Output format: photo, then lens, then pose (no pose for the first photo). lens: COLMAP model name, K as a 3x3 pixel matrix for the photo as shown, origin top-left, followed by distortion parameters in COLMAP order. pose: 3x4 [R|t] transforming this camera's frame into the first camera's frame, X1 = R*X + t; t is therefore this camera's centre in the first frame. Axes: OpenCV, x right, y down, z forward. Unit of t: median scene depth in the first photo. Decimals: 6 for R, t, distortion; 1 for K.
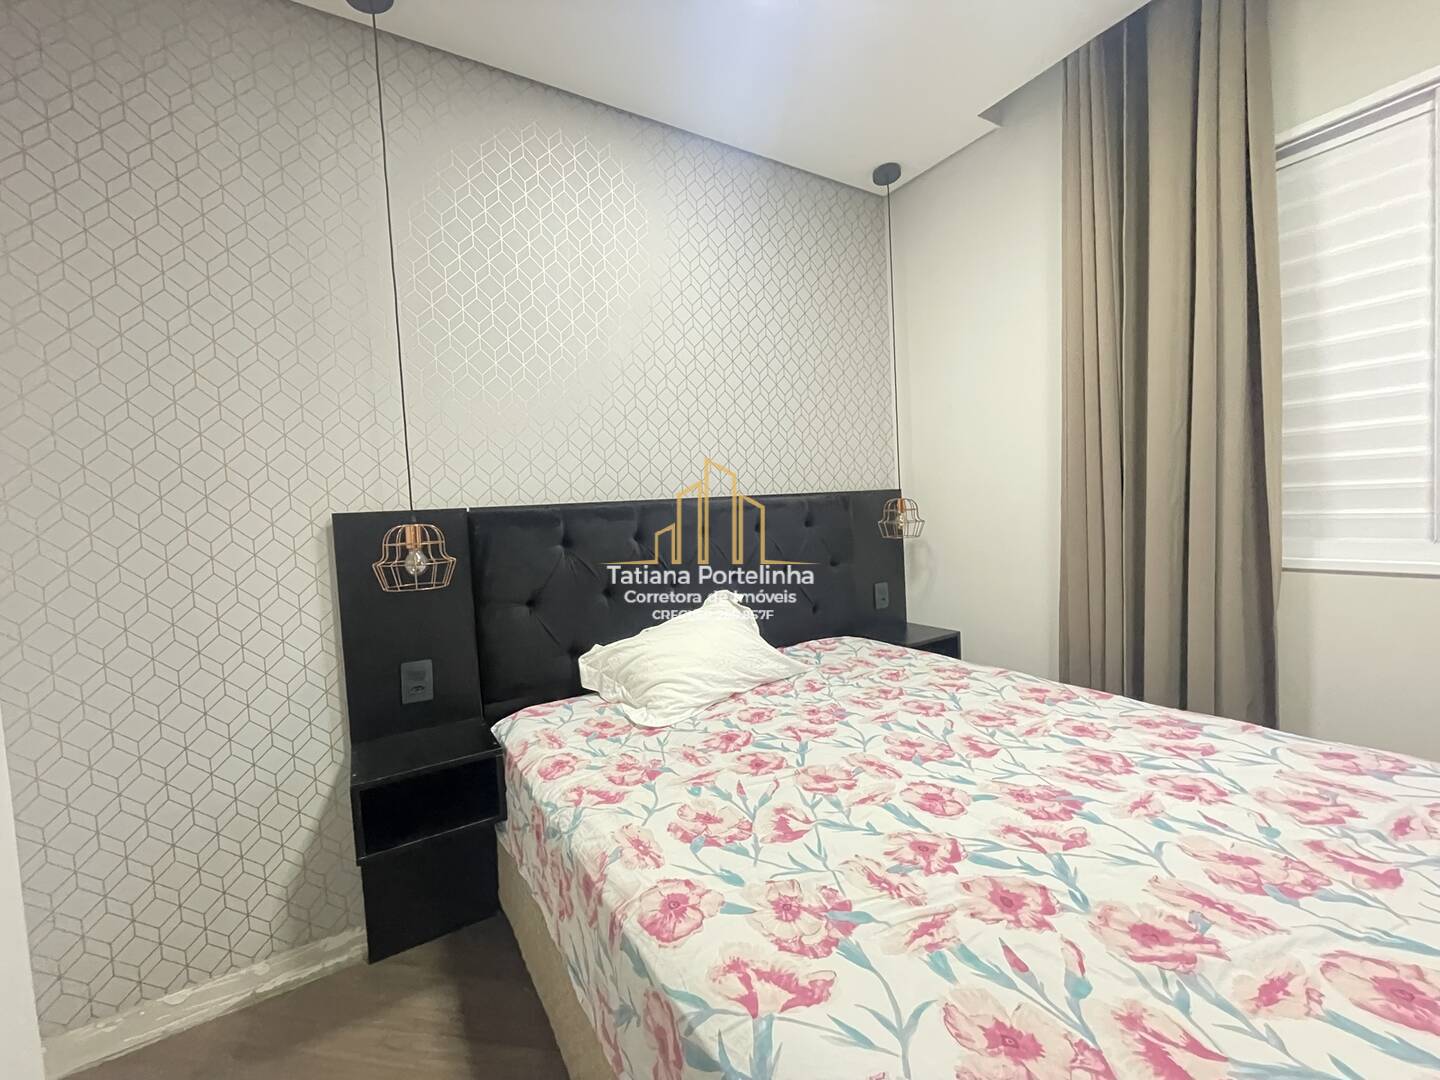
lens RADIAL K [[580.7, 0, 715.9], [0, 580.7, 533.9], [0, 0, 1]] dist [-0.002451, -0.000026]
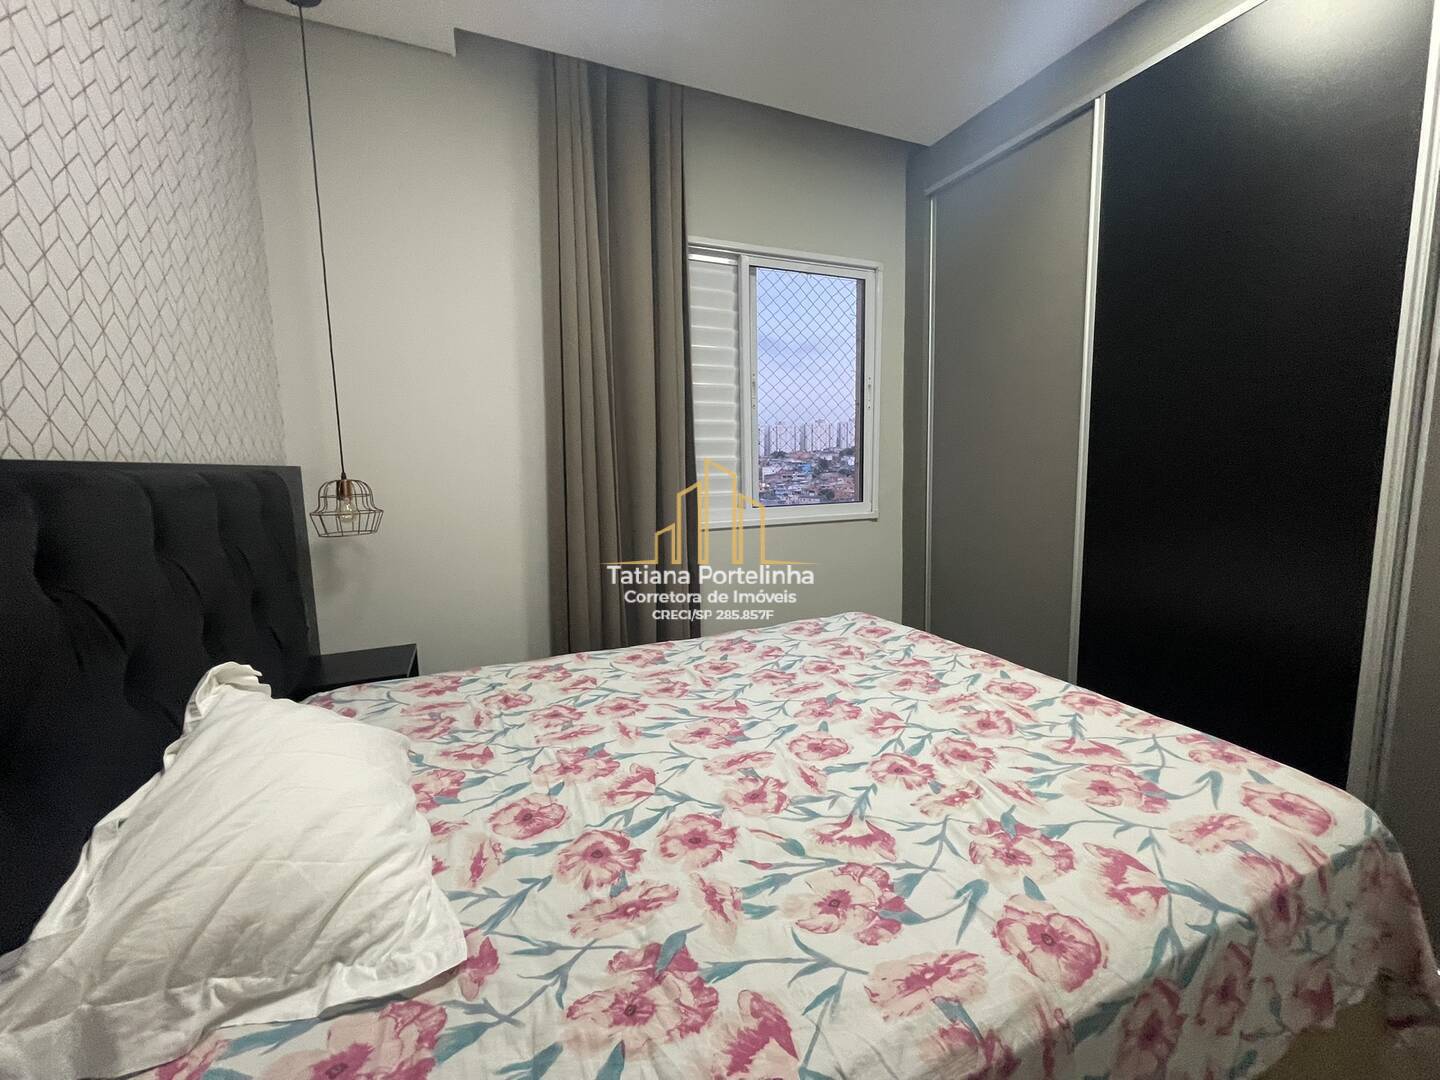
lens RADIAL K [[580.7, 0, 718.1], [0, 580.7, 535.0], [0, 0, 1]] dist [-0.002451, -0.000026]
pose [[0.149376, -0.067493, 0.986474, -0.692073], [0.056909, 0.996601, 0.059568, -0.020710], [-0.987141, 0.047241, 0.152709, 0.970066]]
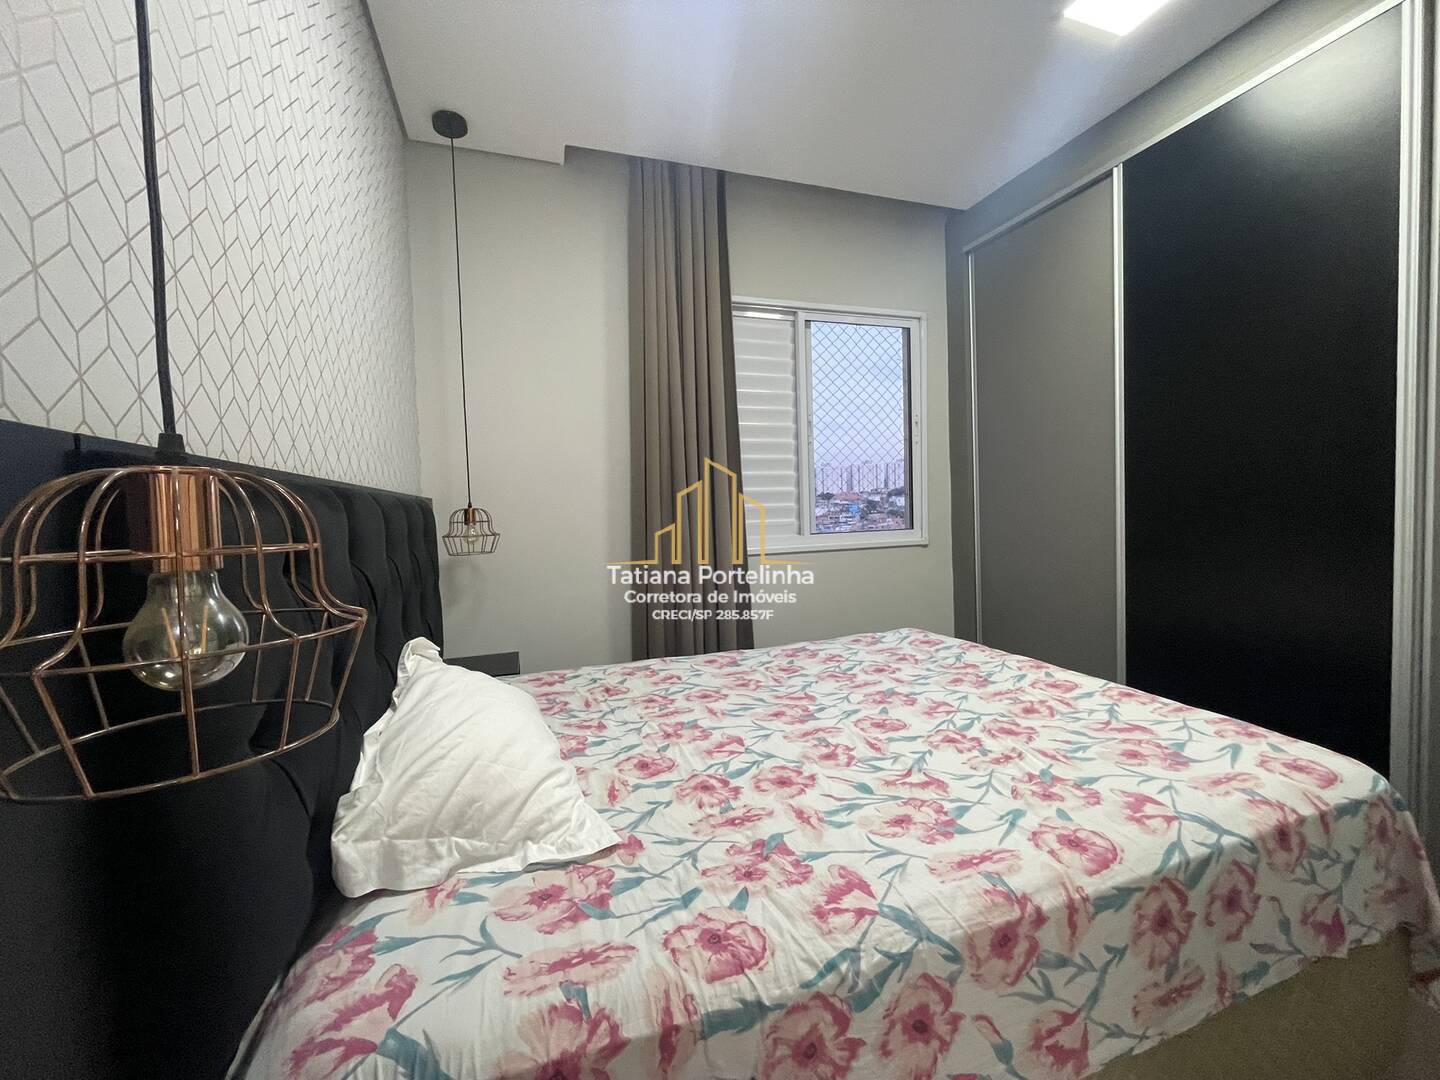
lens RADIAL K [[580.7, 0, 718.1], [0, 580.7, 535.3], [0, 0, 1]] dist [-0.002451, -0.000026]
pose [[0.227756, 0.002289, 0.973716, -0.930313], [0.063968, 0.997802, -0.017308, 0.036062], [-0.971615, 0.066229, 0.227109, 0.997614]]
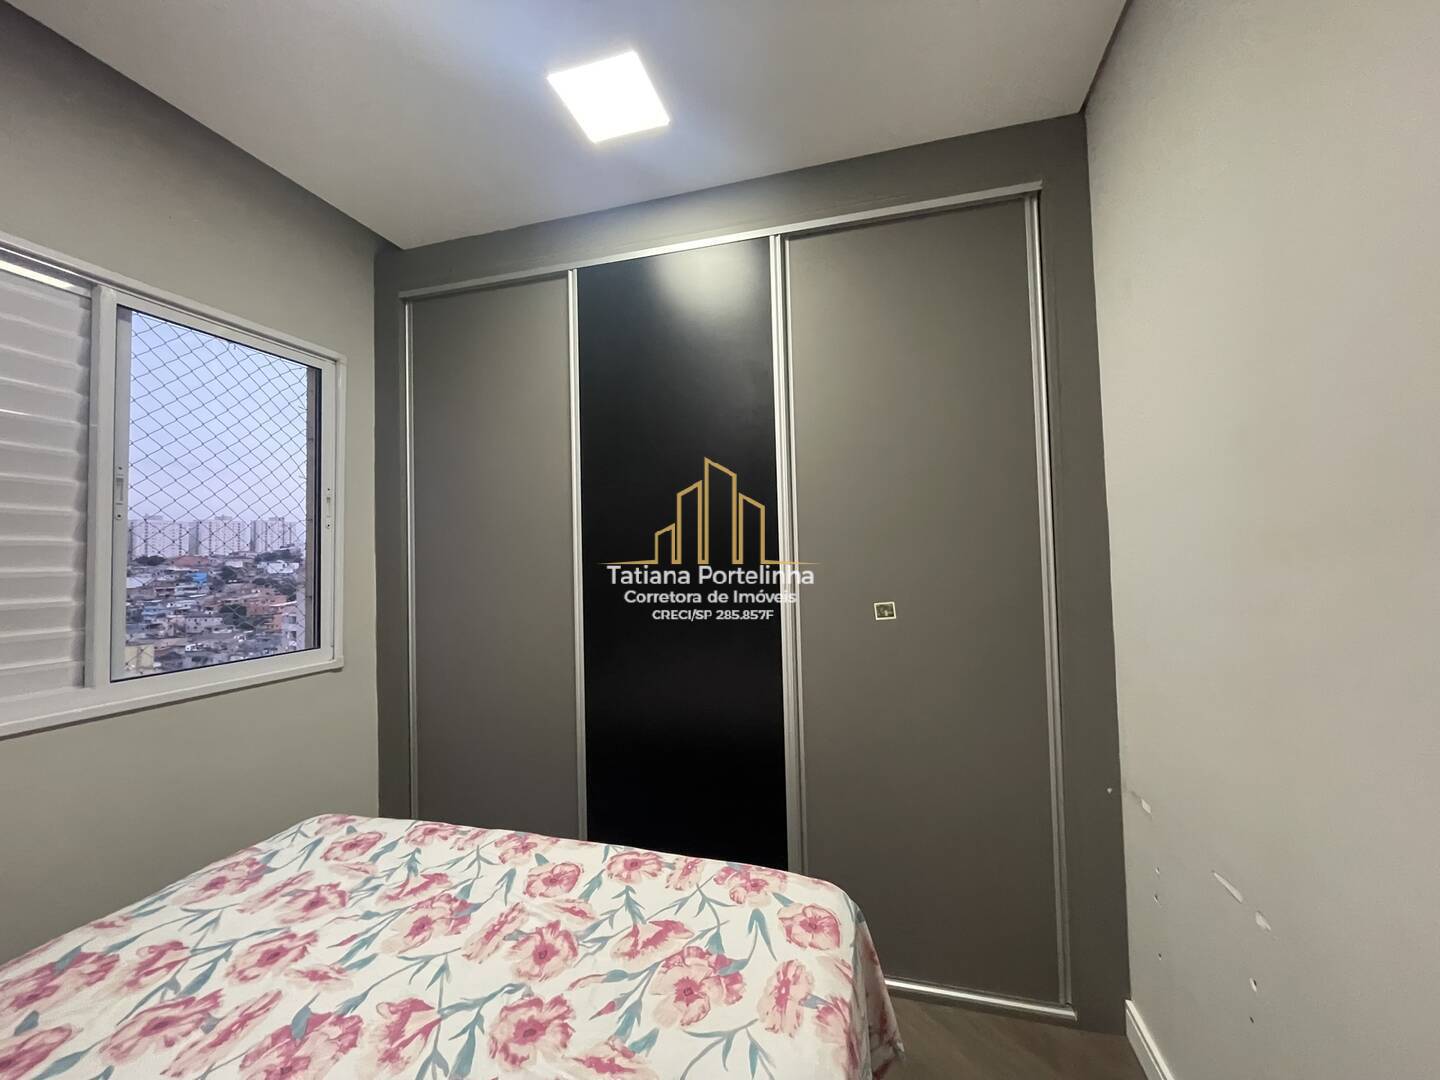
lens RADIAL K [[580.7, 0, 716.8], [0, 580.7, 533.8], [0, 0, 1]] dist [-0.002451, -0.000026]
pose [[-0.663226, 0.102215, 0.741406, -0.420601], [0.095036, 0.994113, -0.052040, -0.122784], [-0.742361, 0.035946, -0.669036, 1.017731]]
